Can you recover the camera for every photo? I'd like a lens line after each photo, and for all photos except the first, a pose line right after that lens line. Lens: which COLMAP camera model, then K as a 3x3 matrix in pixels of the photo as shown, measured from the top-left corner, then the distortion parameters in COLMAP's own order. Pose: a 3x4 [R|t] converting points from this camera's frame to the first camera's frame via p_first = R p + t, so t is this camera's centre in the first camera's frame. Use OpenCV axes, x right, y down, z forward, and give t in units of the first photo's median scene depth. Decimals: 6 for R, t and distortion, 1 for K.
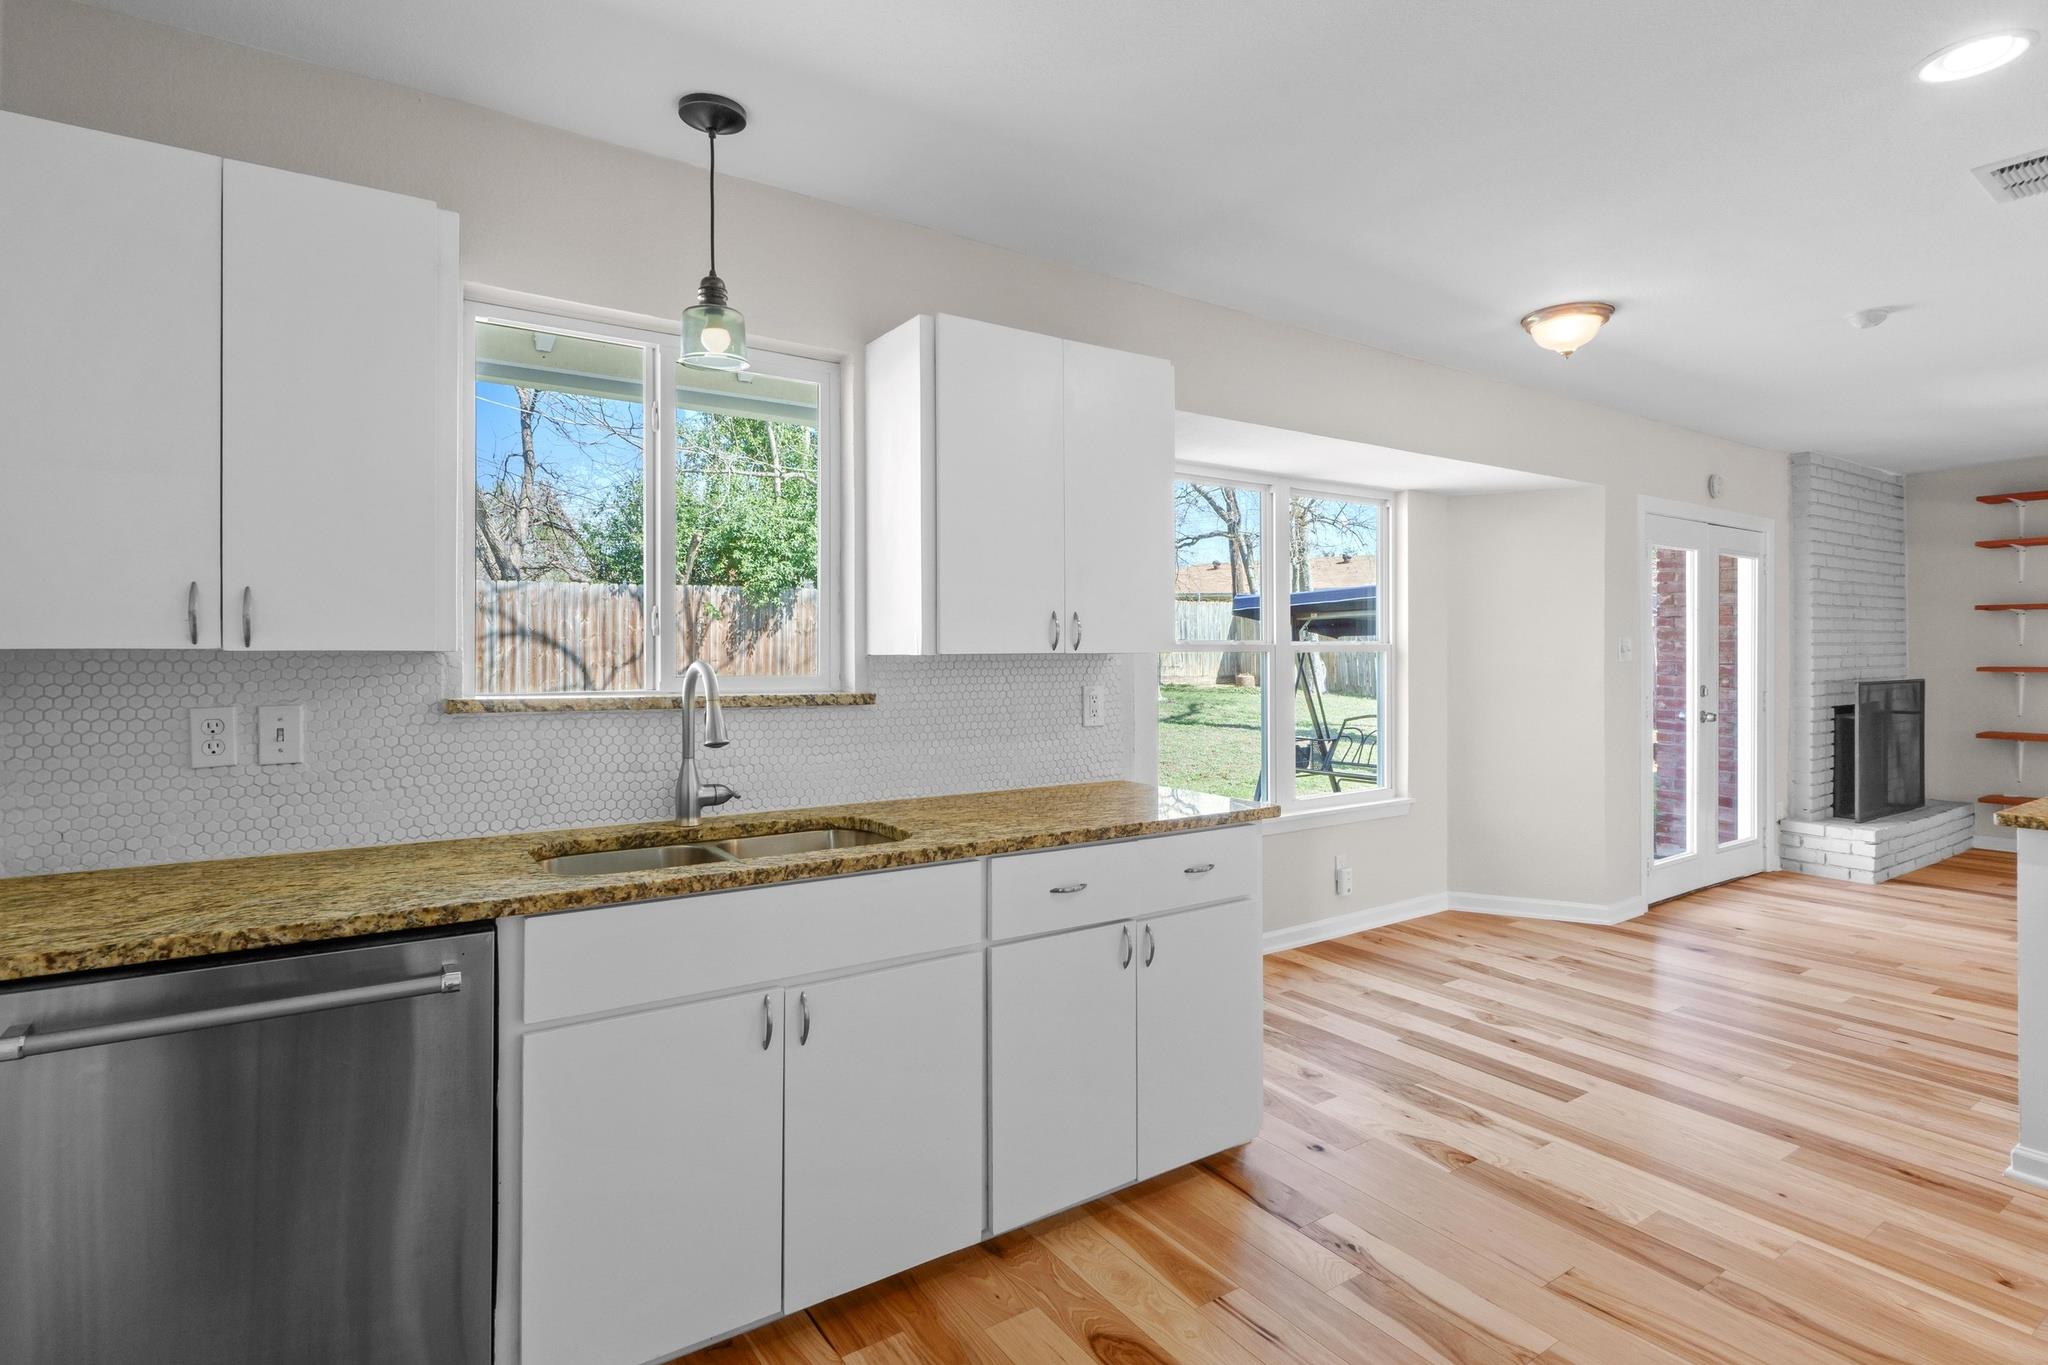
lens RADIAL K [[1020.4, 0, 1026.0], [0, 1020.4, 648.3], [0, 0, 1]] dist [-0.004090, 0.000025]
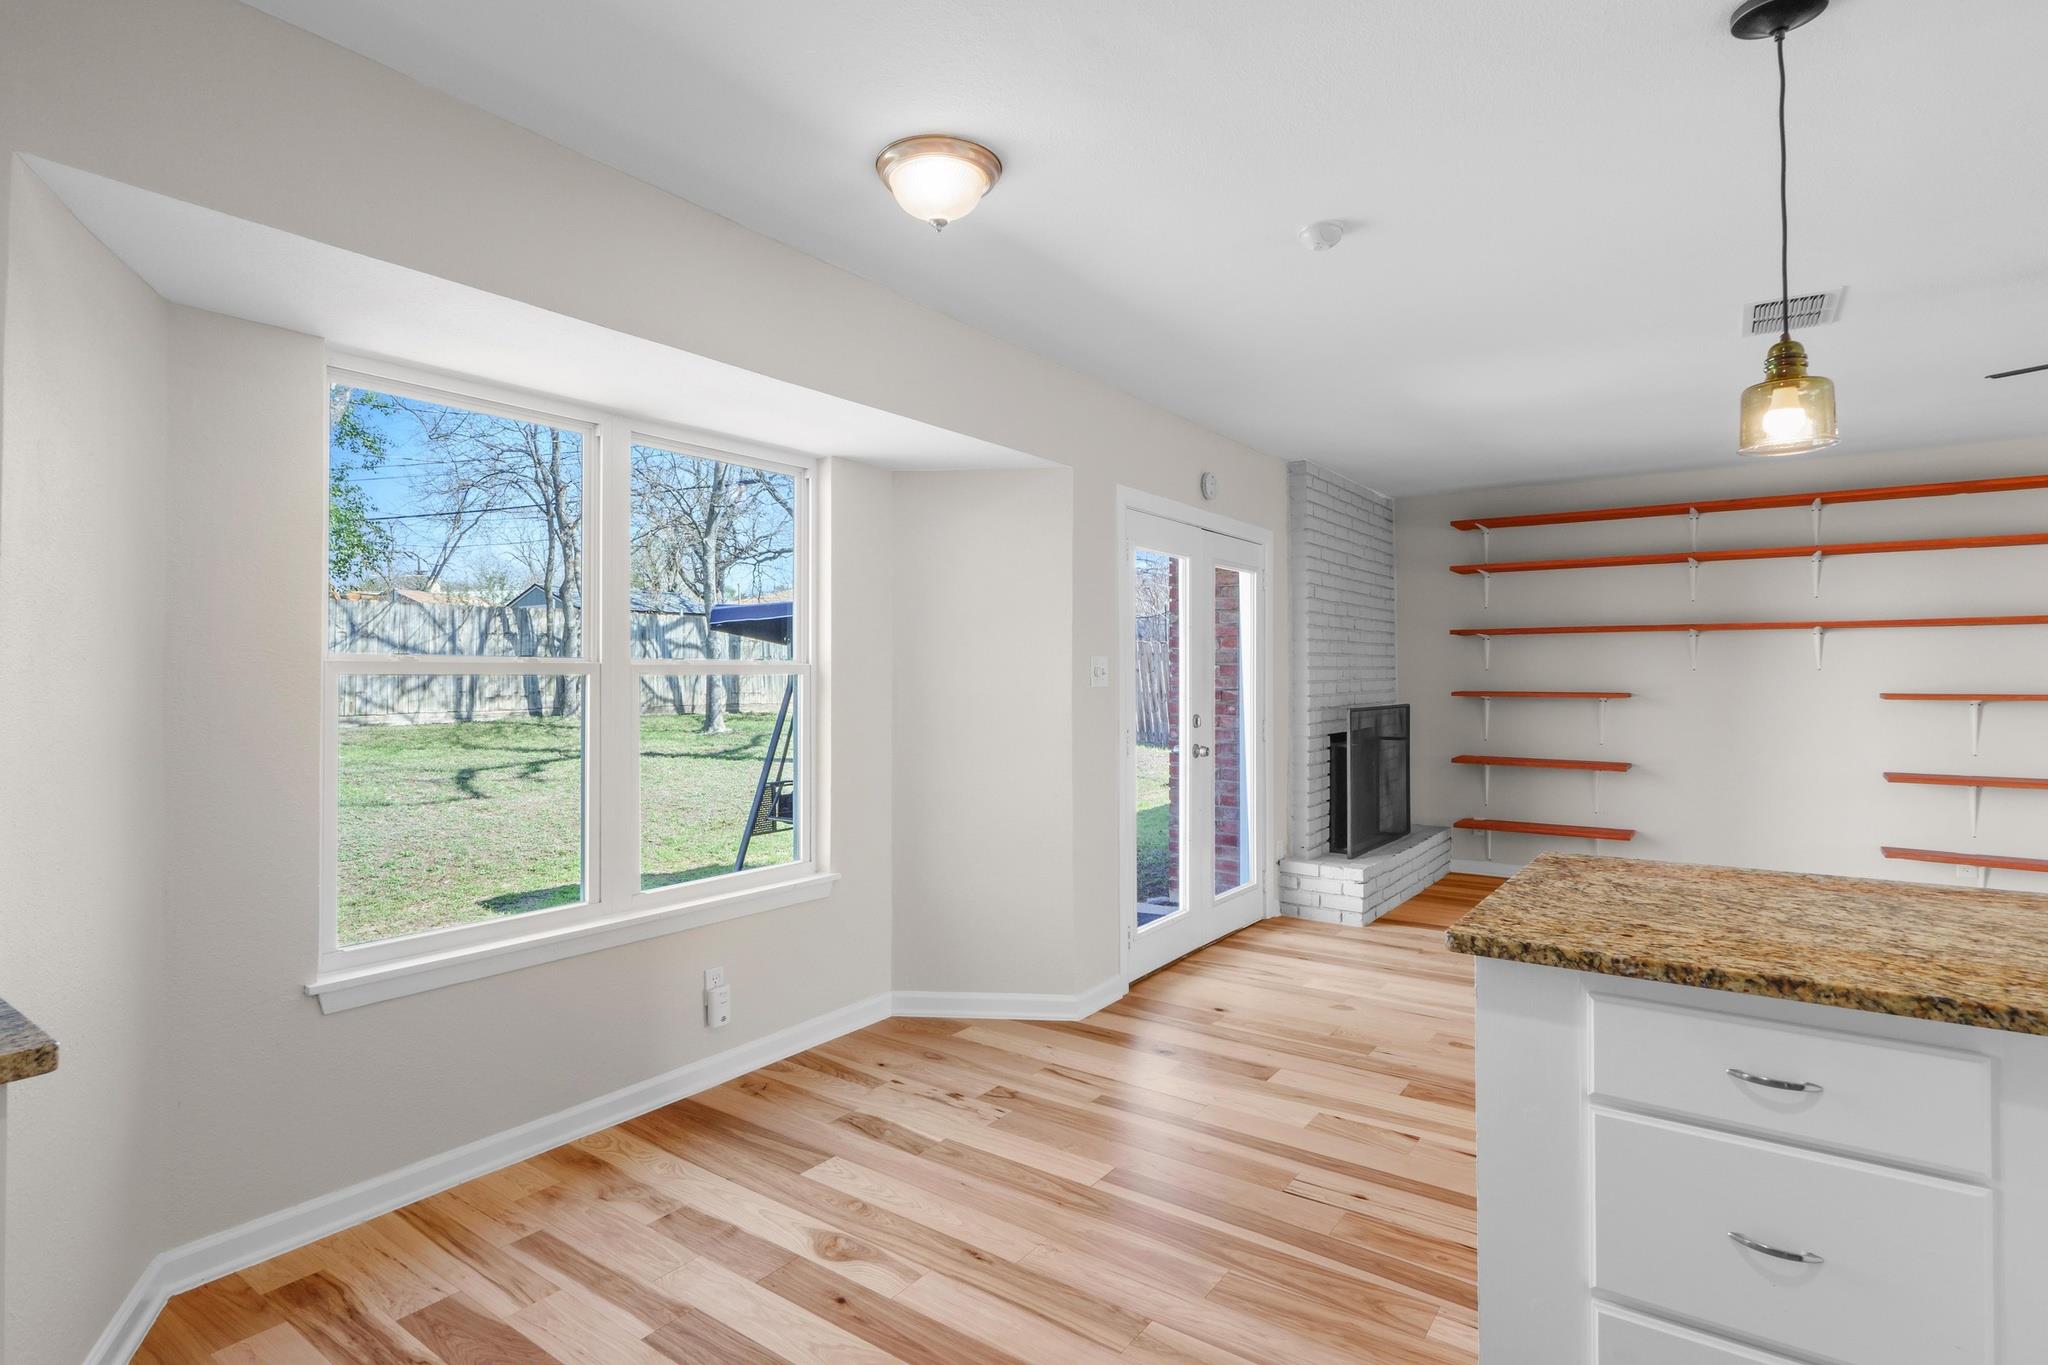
lens RADIAL K [[1030.4, 0, 1028.1], [0, 1030.4, 656.1], [0, 0, 1]] dist [-0.001882, -0.000356]
pose [[0.938140, 0.007811, 0.346168, 0.260094], [-0.001963, 0.999849, -0.017240, 0.002439], [-0.346250, 0.015494, 0.938014, 0.260546]]
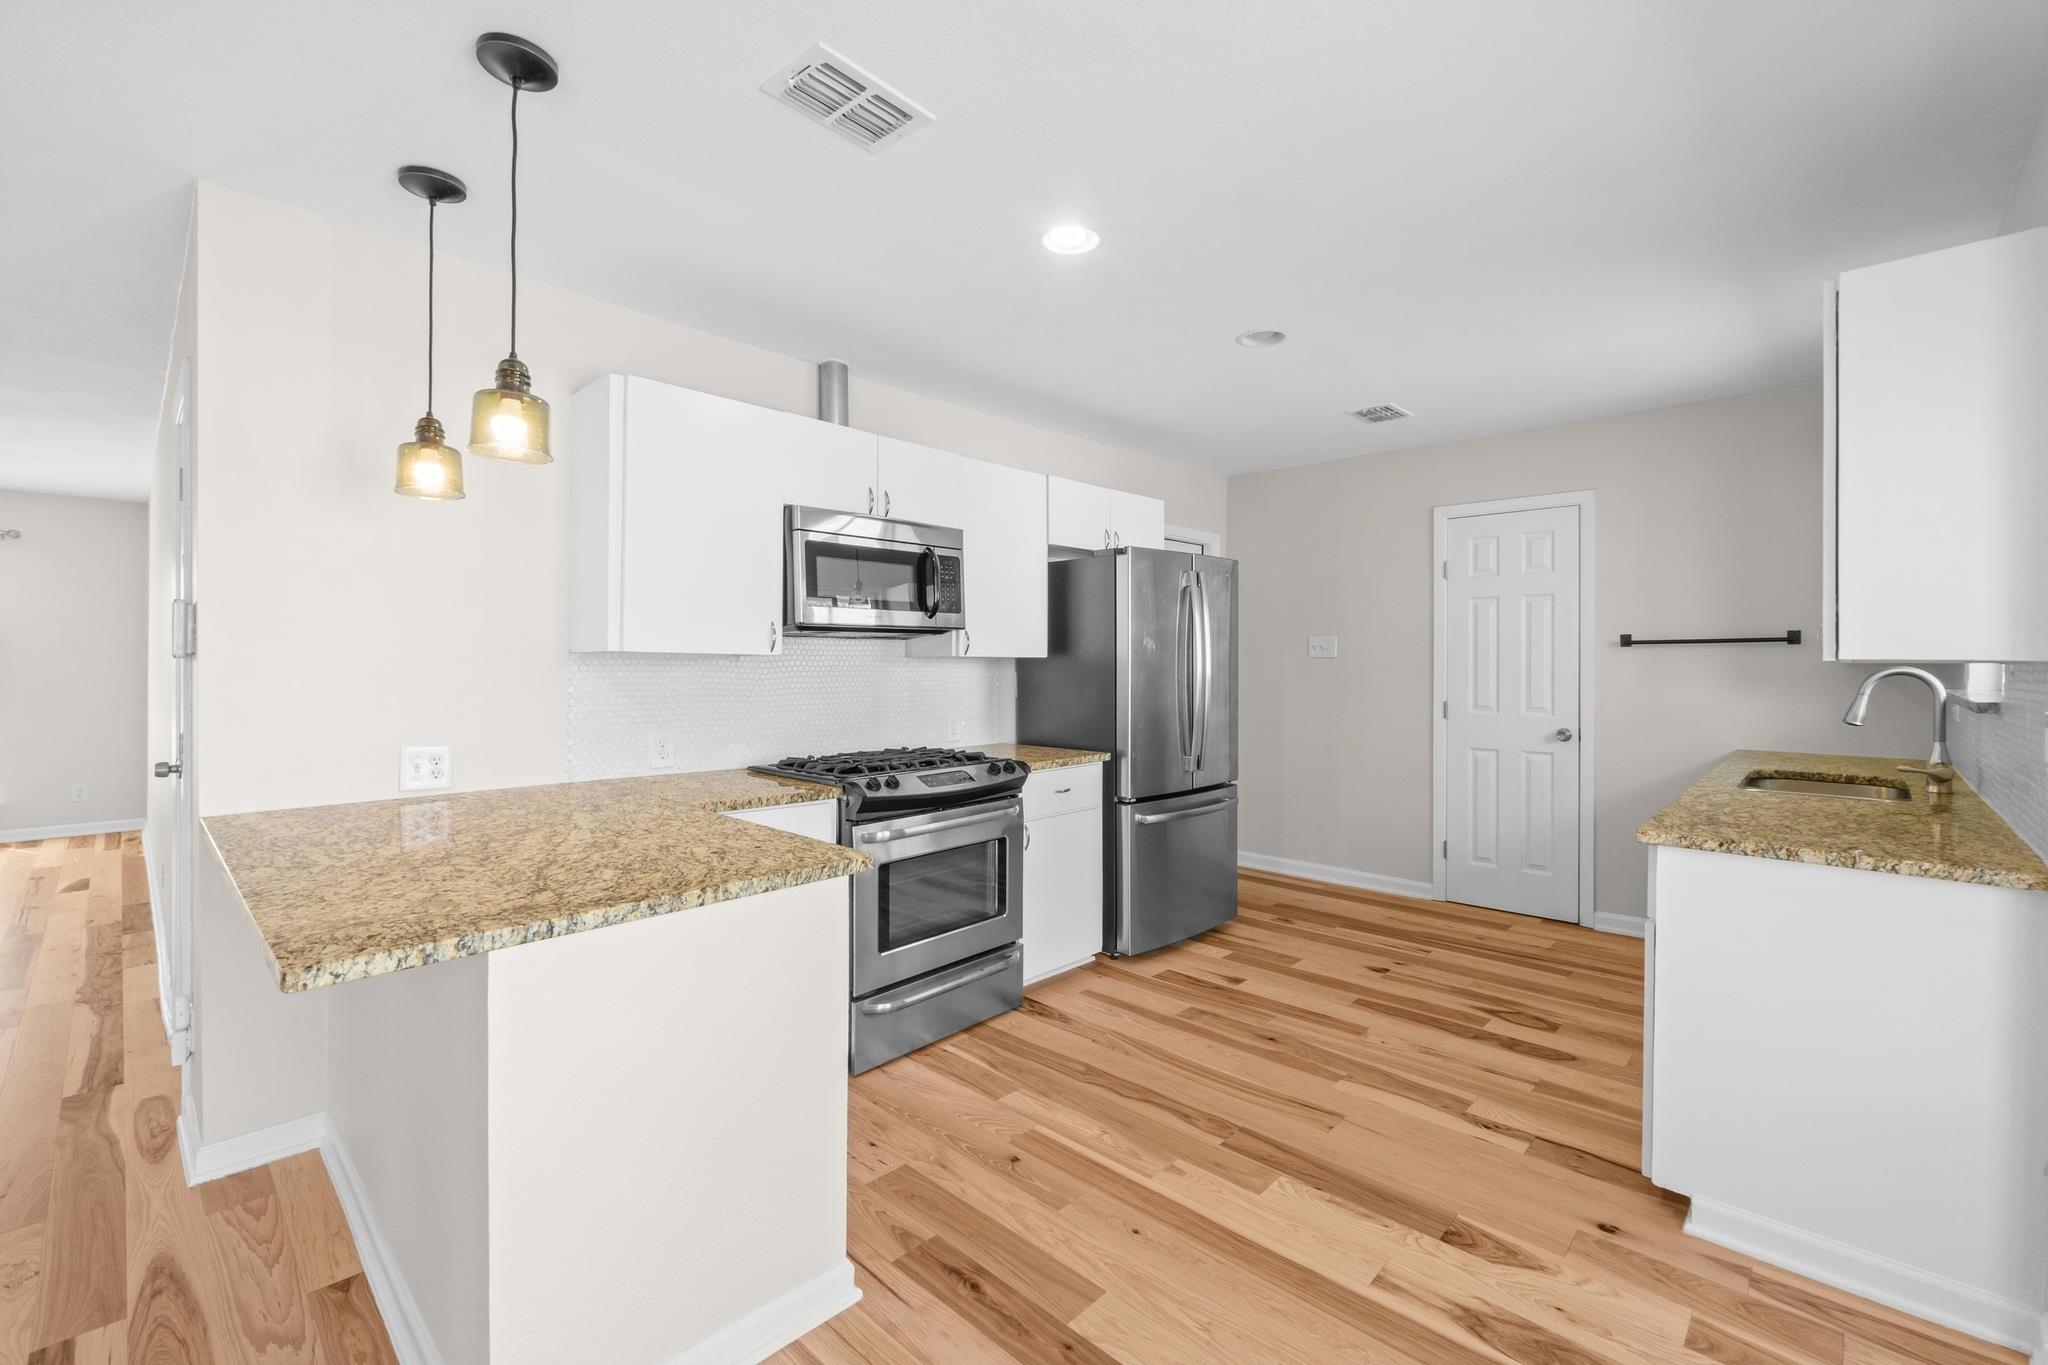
lens RADIAL K [[870.6, 0, 1020.4], [0, 870.6, 668.6], [0, 0, 1]] dist [-0.006814, 0.000306]
pose [[-0.978800, -0.000078, -0.204819, 0.518569], [-0.001458, 0.999977, 0.006586, 0.003617], [0.204814, 0.006745, -0.978778, 0.902674]]
